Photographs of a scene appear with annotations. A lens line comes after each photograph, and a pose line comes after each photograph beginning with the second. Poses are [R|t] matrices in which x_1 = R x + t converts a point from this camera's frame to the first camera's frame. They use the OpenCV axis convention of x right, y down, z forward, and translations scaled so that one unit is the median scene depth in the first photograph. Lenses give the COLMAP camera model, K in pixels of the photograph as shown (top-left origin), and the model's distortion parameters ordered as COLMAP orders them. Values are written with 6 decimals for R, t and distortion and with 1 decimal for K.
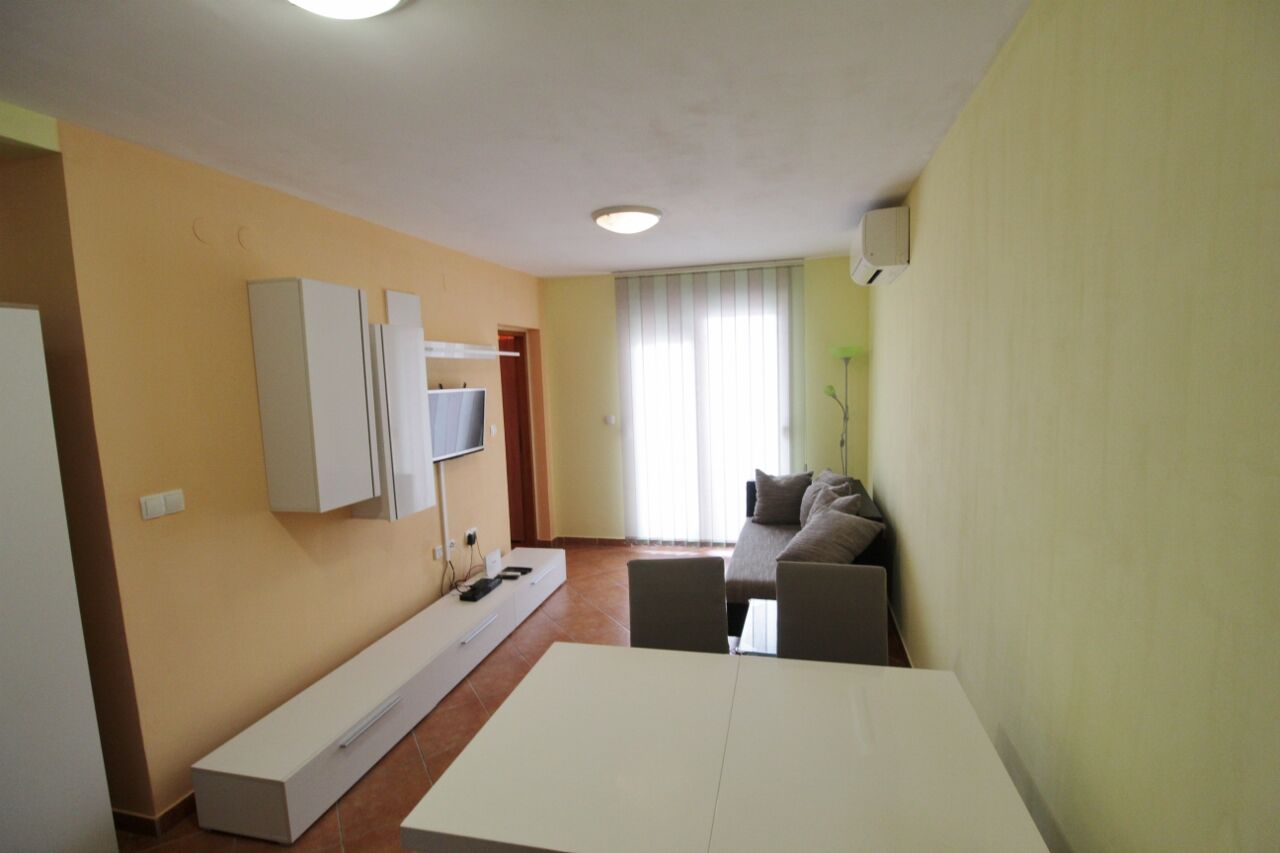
lens RADIAL K [[595.8, 0, 658.0], [0, 595.8, 434.6], [0, 0, 1]] dist [0.000329, -0.012457]
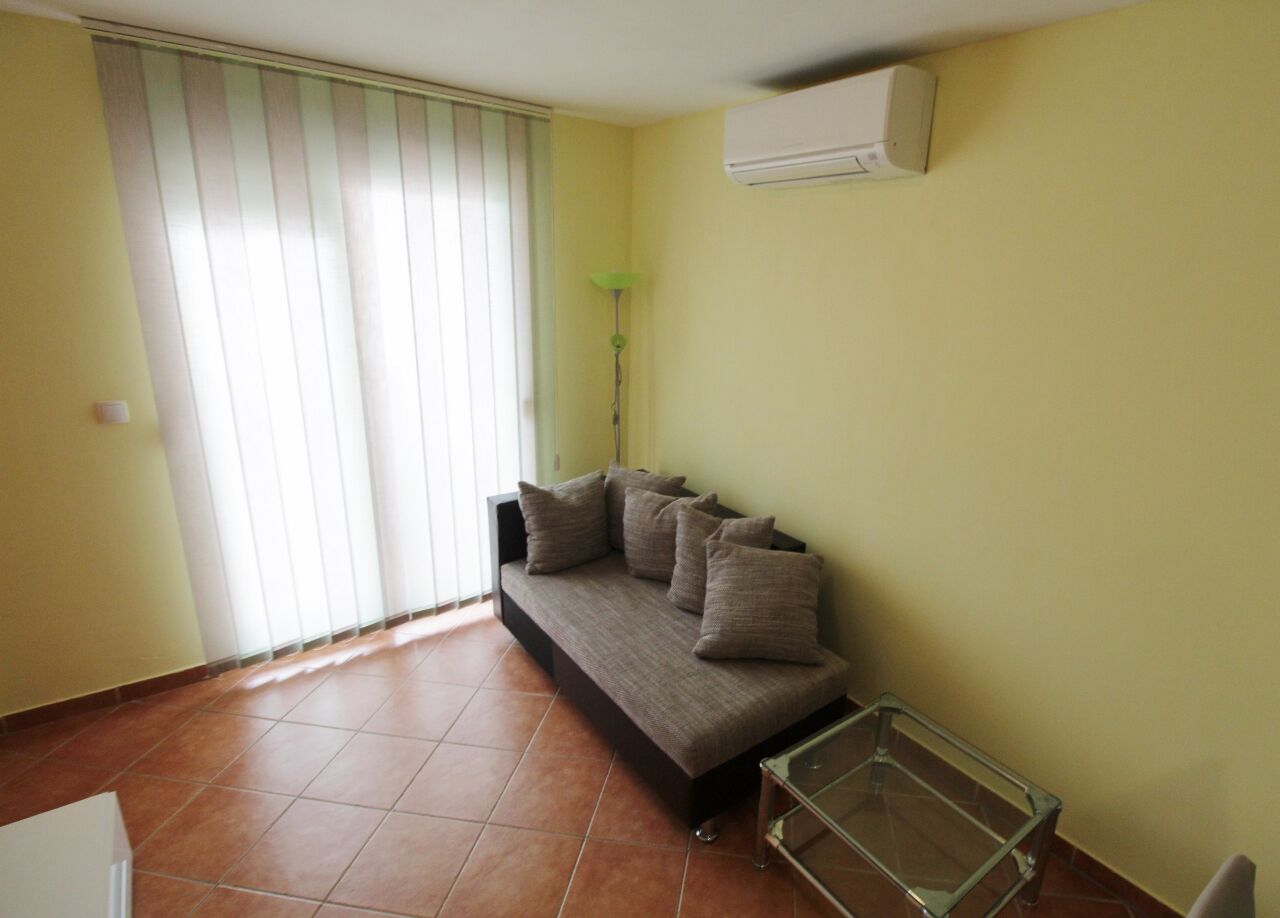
lens RADIAL K [[640.8, 0, 702.1], [0, 640.8, 456.2], [0, 0, 1]] dist [-0.000995, -0.010832]
pose [[0.617704, -0.157175, 0.770544, -0.195253], [0.018028, 0.982396, 0.185936, -0.077439], [-0.786204, -0.100962, 0.609663, 0.475684]]
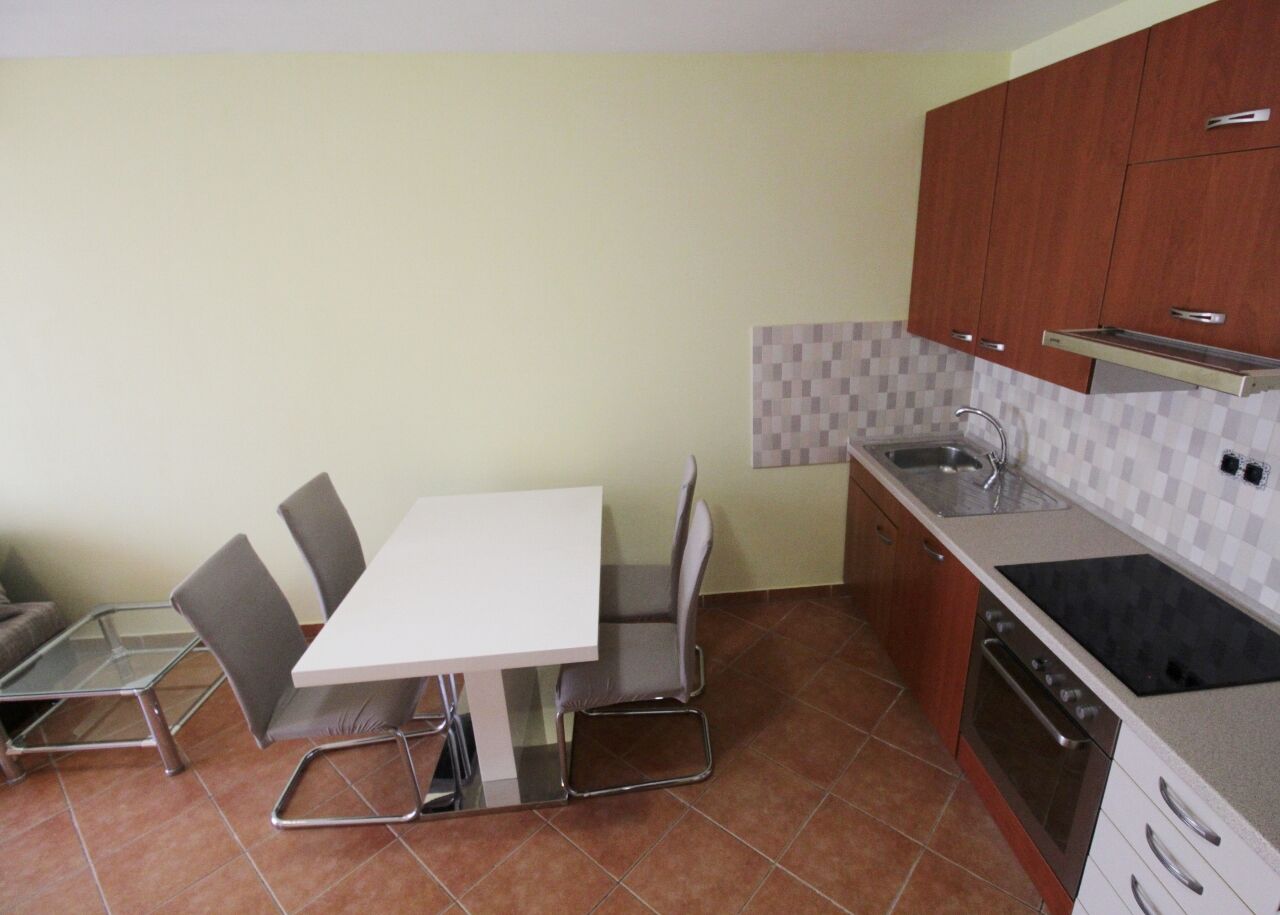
lens RADIAL K [[640.8, 0, 694.2], [0, 640.8, 453.4], [0, 0, 1]] dist [-0.000995, -0.010832]
pose [[-0.330018, -0.273119, 0.903601, -0.425681], [0.131732, 0.934539, 0.330582, -0.058955], [-0.934738, 0.228131, -0.272436, 0.263485]]
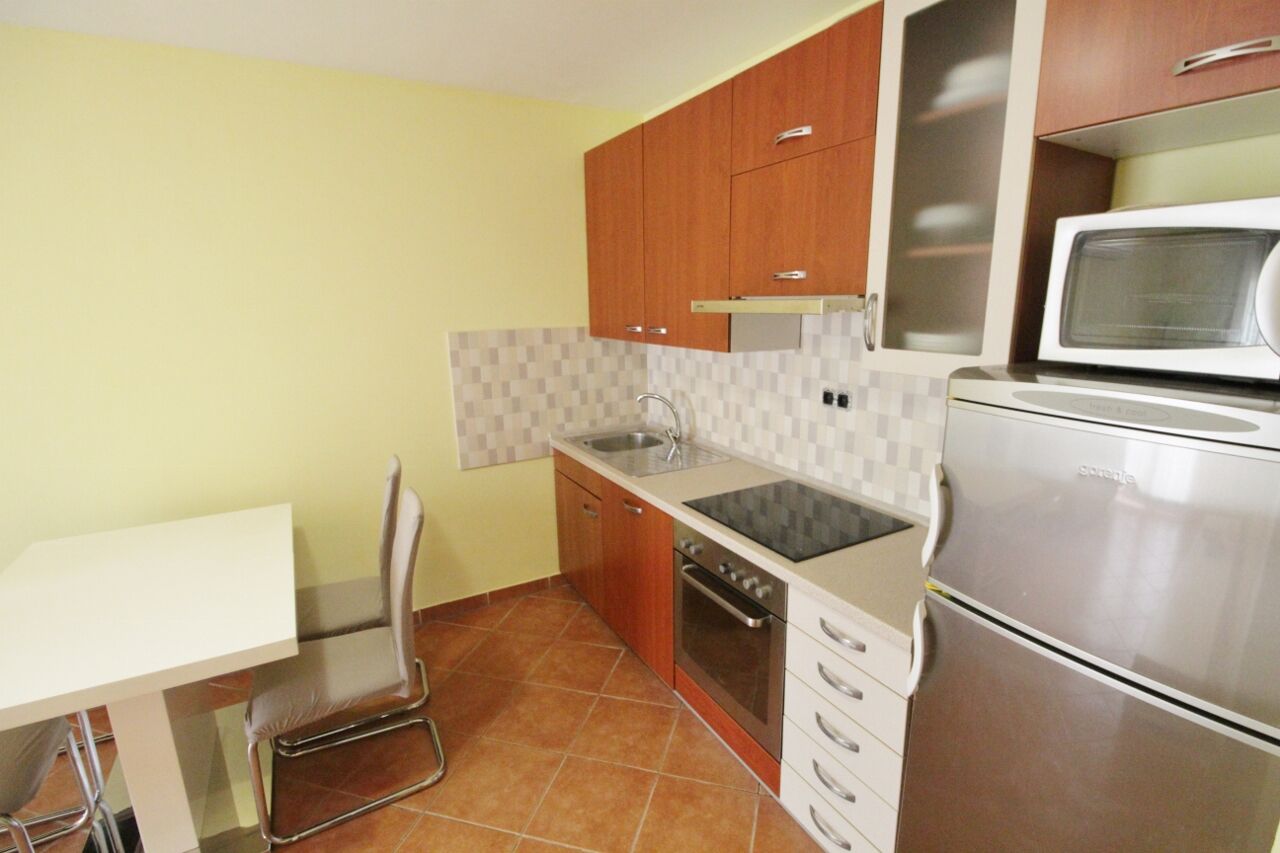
lens RADIAL K [[595.8, 0, 660.4], [0, 595.8, 427.1], [0, 0, 1]] dist [0.000329, -0.012457]
pose [[-0.692943, -0.115693, 0.711649, -0.439945], [0.107509, 0.959427, 0.260658, -0.005116], [-0.712932, 0.257130, -0.652390, 0.278023]]
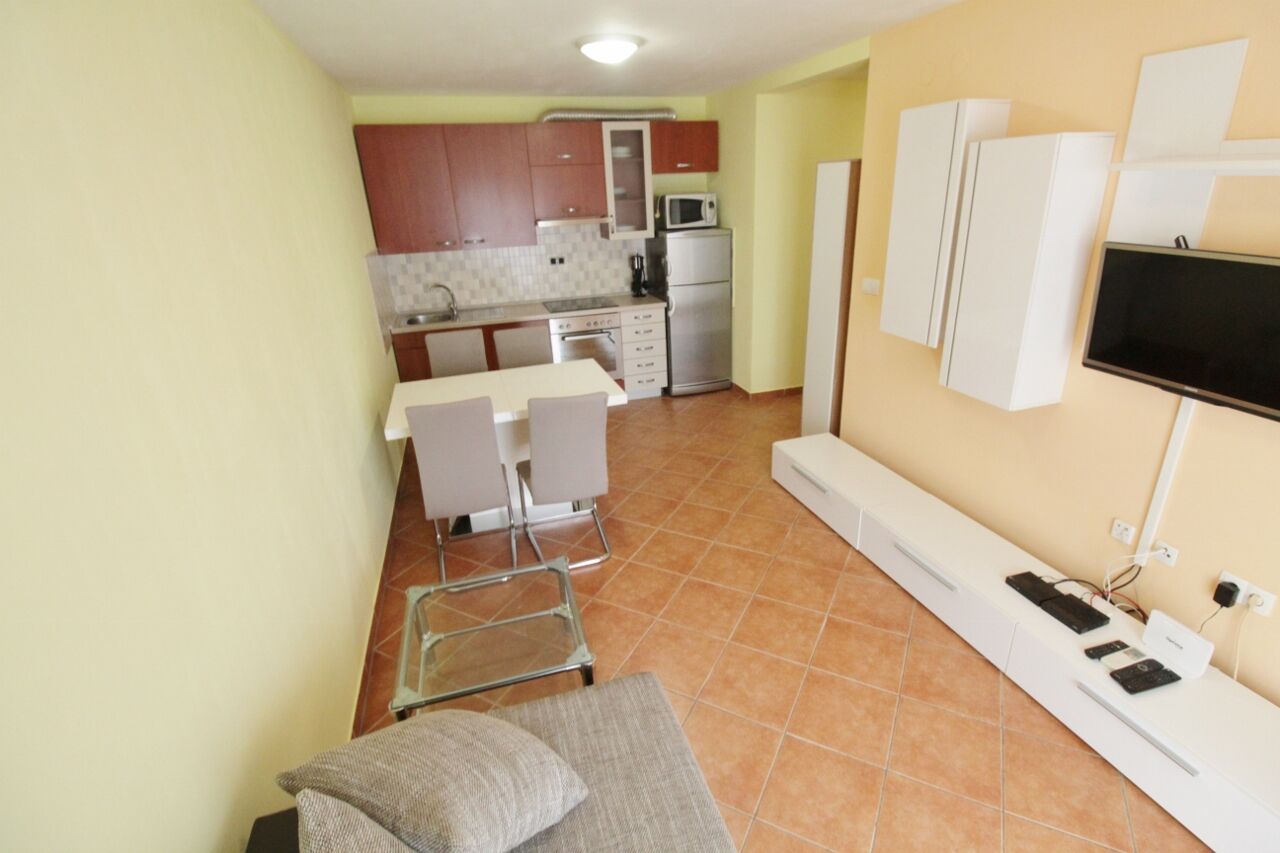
lens RADIAL K [[595.8, 0, 659.7], [0, 595.8, 425.4], [0, 0, 1]] dist [0.000329, -0.012457]
pose [[-0.852739, 0.252322, -0.457350, 0.208940], [0.009840, 0.883189, 0.468913, -0.138623], [0.522244, 0.395361, -0.755613, 0.930801]]
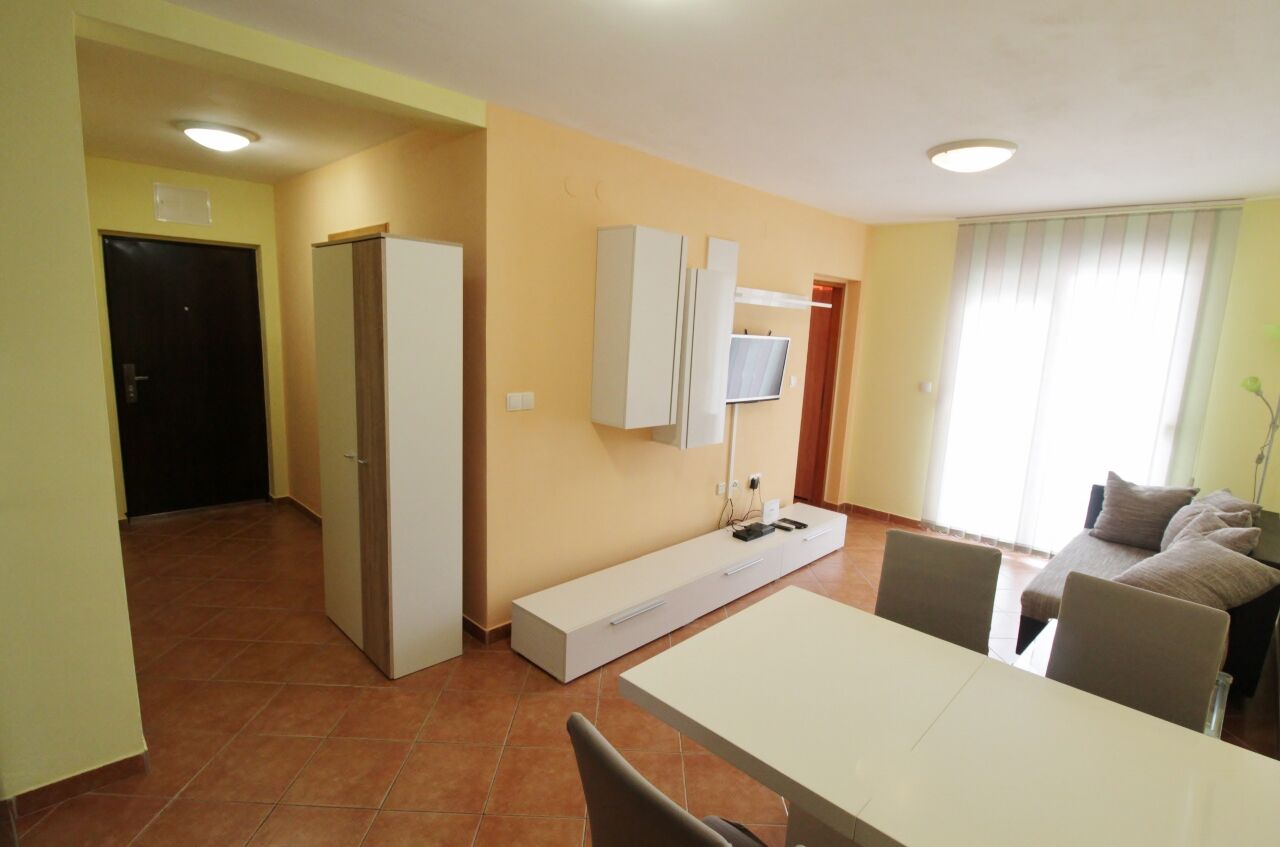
lens RADIAL K [[625.7, 0, 642.1], [0, 625.7, 427.9], [0, 0, 1]] dist [-0.005821, -0.007322]
pose [[0.849704, 0.158693, -0.502812, 0.043072], [-0.130528, 0.987259, 0.091009, 0.006975], [0.510848, -0.011700, 0.859592, -0.021596]]
